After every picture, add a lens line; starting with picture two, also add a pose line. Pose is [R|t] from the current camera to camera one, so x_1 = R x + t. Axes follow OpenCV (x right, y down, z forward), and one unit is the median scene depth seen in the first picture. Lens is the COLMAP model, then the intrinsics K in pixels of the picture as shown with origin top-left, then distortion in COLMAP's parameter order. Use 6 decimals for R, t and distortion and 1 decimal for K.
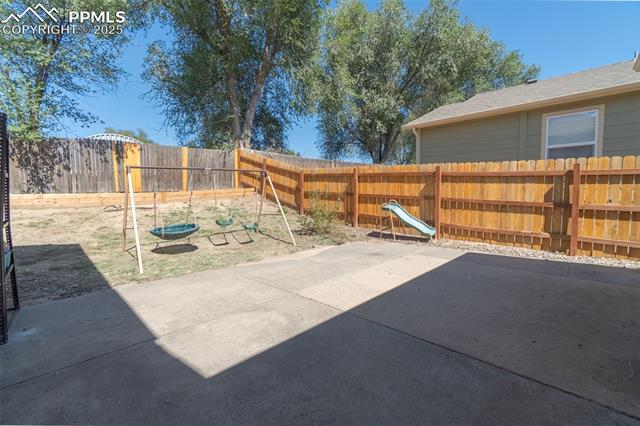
lens RADIAL K [[278.0, 0, 318.1], [0, 278.0, 209.2], [0, 0, 1]] dist [-0.004952, 0.000403]
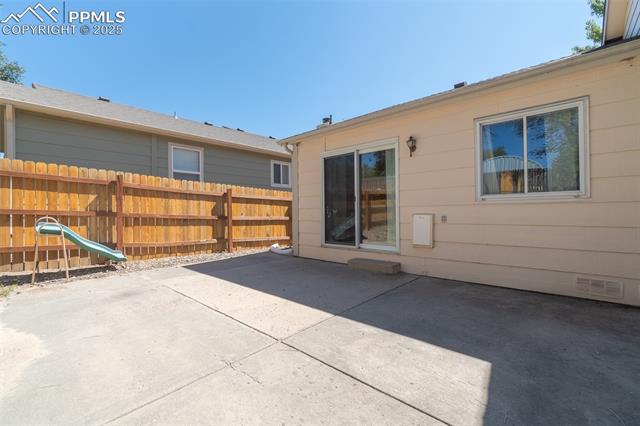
lens RADIAL K [[278.0, 0, 316.3], [0, 278.0, 212.7], [0, 0, 1]] dist [-0.004952, 0.000403]
pose [[-0.024578, -0.002095, 0.999696, -0.426394], [0.055670, 0.998443, 0.003461, -0.015321], [-0.998147, 0.055738, -0.024423, 0.472397]]
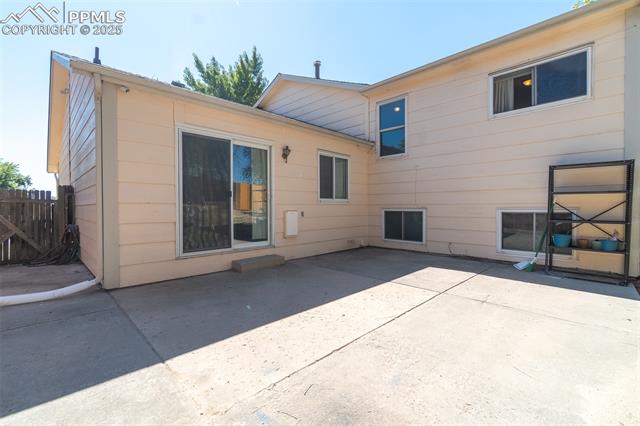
lens RADIAL K [[278.0, 0, 317.2], [0, 278.0, 210.4], [0, 0, 1]] dist [-0.004952, 0.000403]
pose [[-0.999628, 0.004693, 0.026868, 0.201363], [0.006269, 0.998246, 0.058865, -0.048105], [-0.026545, 0.059011, -0.997904, 1.099268]]
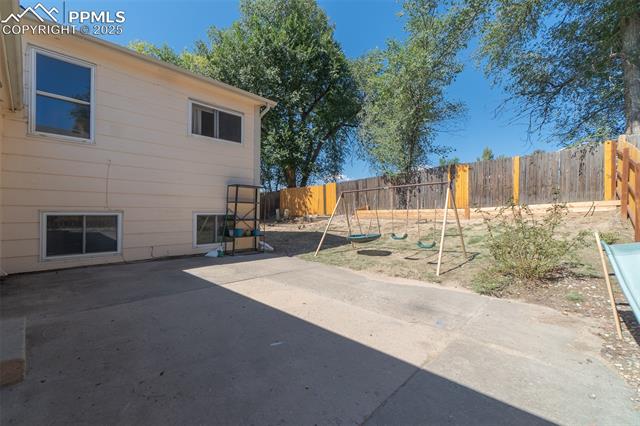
lens RADIAL K [[278.0, 0, 304.8], [0, 278.0, 211.3], [0, 0, 1]] dist [-0.004952, 0.000403]
pose [[-0.019210, 0.005649, -0.999800, 0.714305], [-0.058204, 0.998282, 0.006759, -0.033278], [0.998120, 0.058322, -0.018849, 0.655119]]
